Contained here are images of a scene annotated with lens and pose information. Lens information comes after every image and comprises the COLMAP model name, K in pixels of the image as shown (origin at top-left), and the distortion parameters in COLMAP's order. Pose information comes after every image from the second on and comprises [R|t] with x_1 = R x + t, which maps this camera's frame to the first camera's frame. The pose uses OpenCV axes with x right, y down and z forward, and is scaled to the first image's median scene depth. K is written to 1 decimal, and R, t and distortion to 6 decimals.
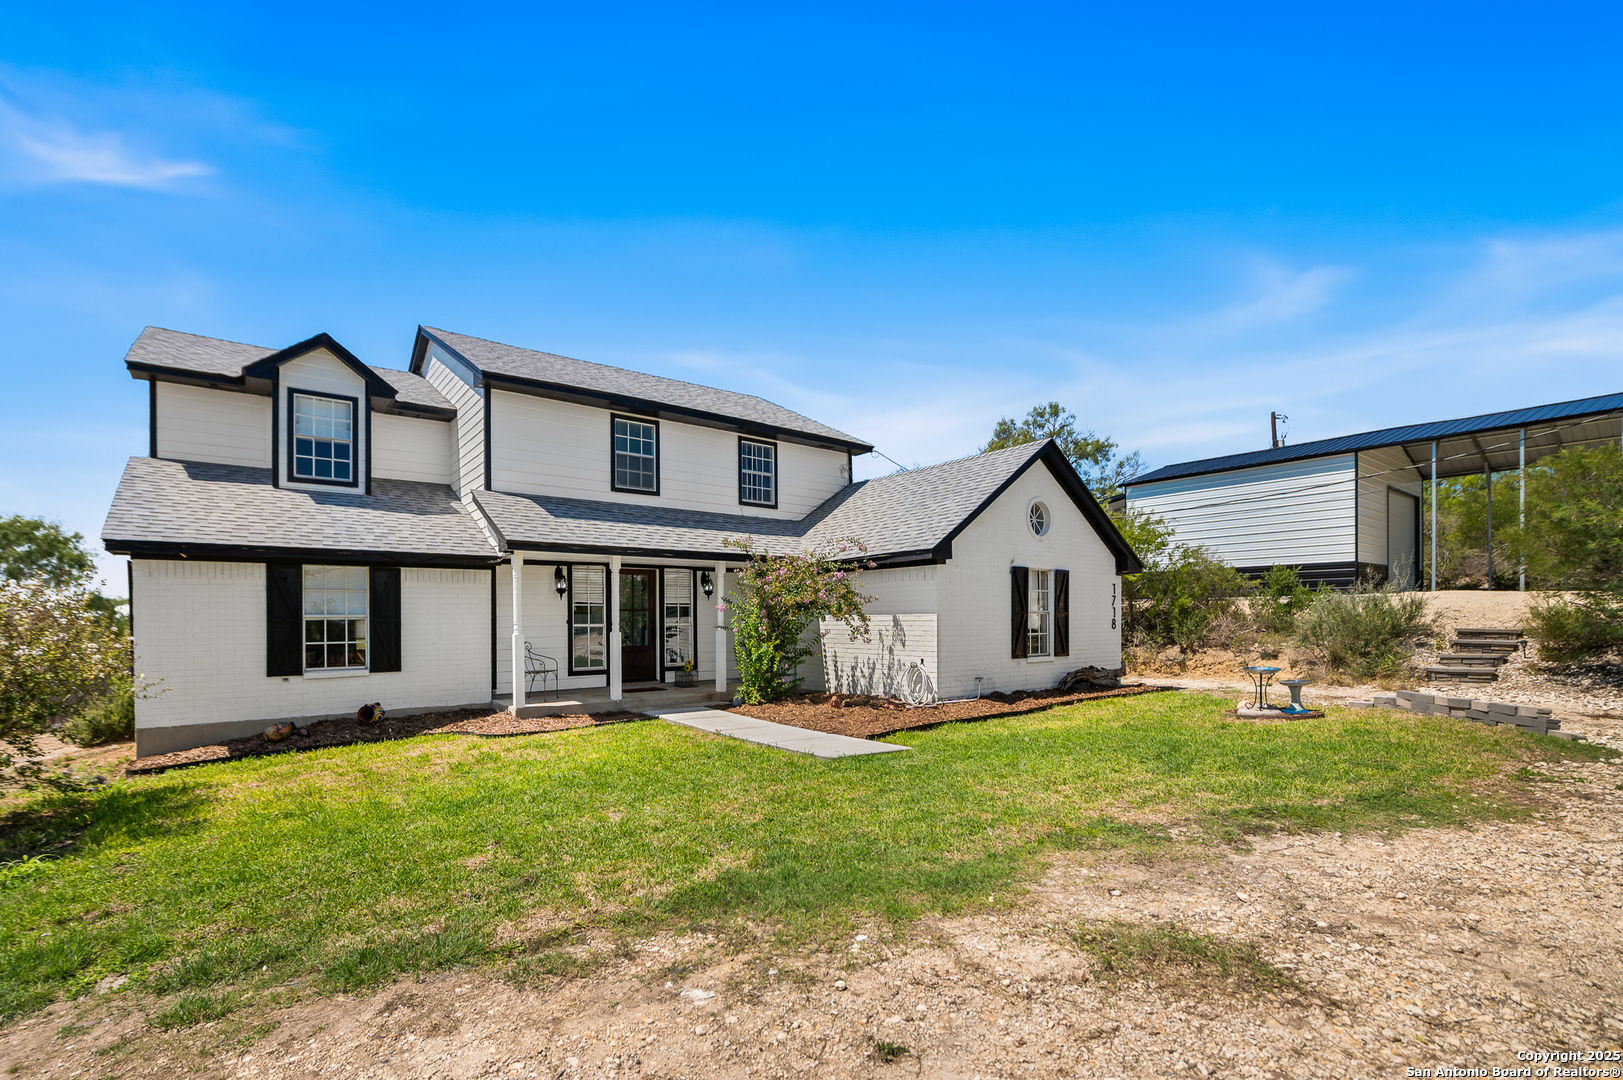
lens RADIAL K [[713.7, 0, 810.3], [0, 713.7, 618.0], [0, 0, 1]] dist [-0.008248, 0.000006]
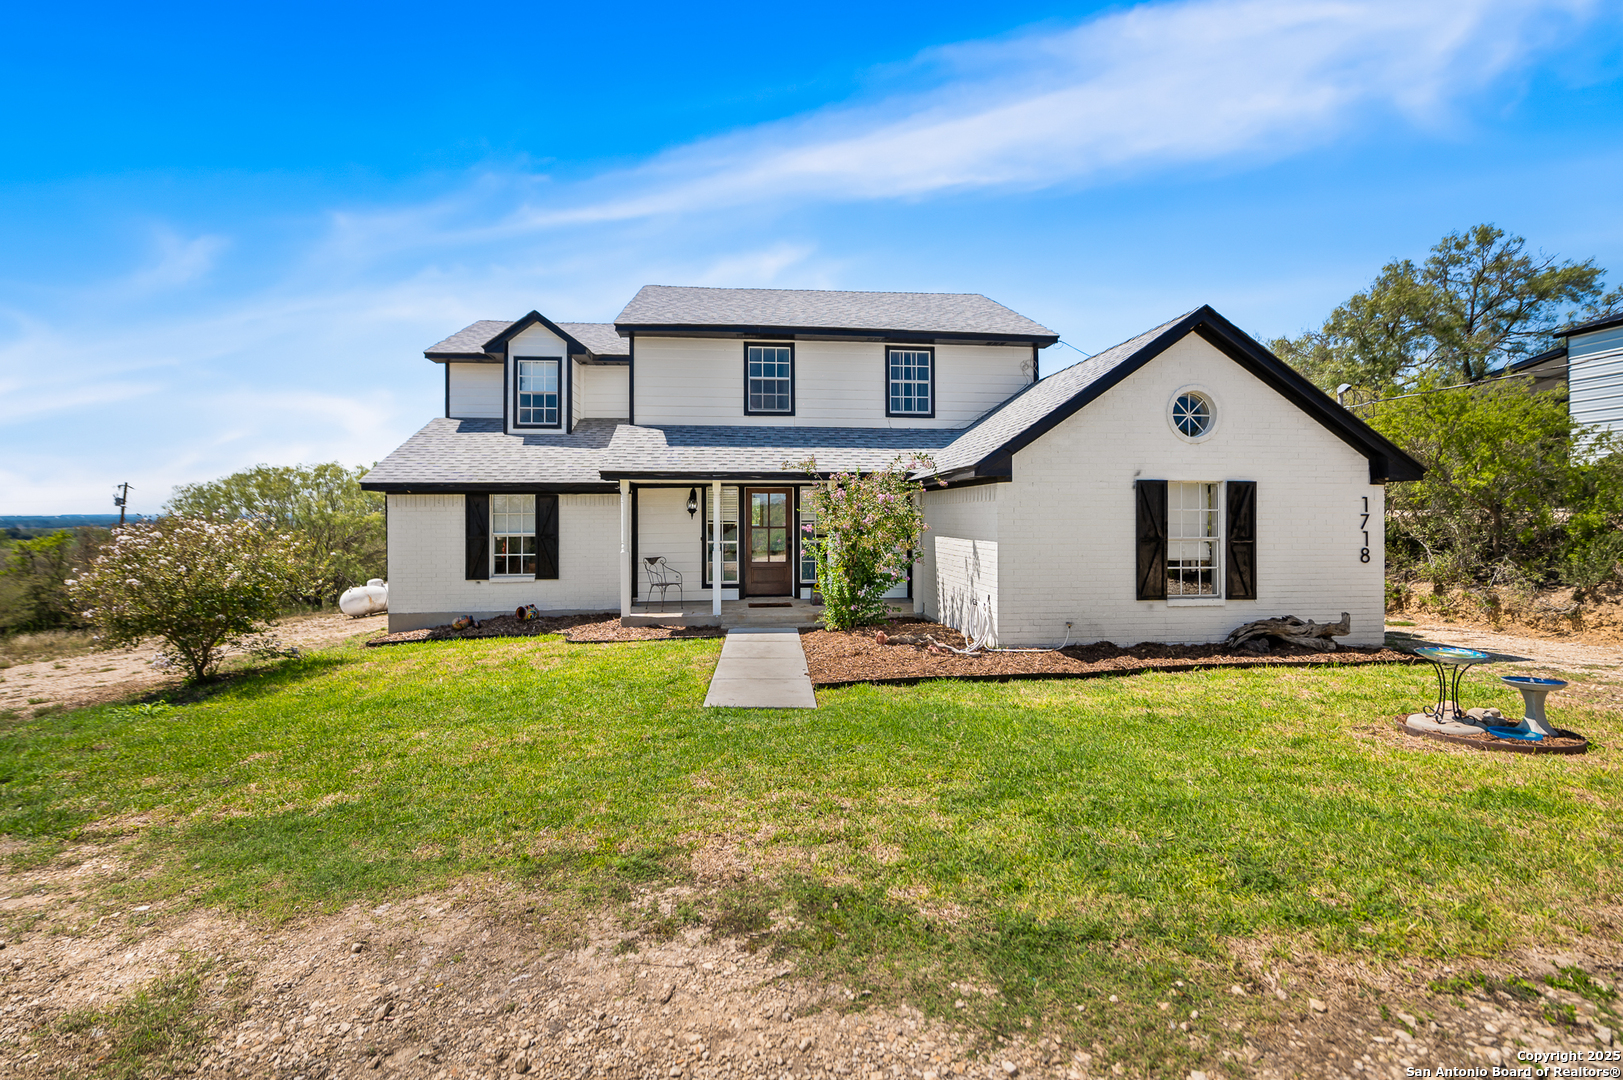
lens RADIAL K [[707.3, 0, 815.2], [0, 707.3, 508.3], [0, 0, 1]] dist [-0.008800, 0.000174]
pose [[0.852821, -0.000856, -0.522202, 0.392372], [-0.004190, 0.999955, -0.008482, -0.034673], [0.522186, 0.009422, 0.852779, 0.174719]]
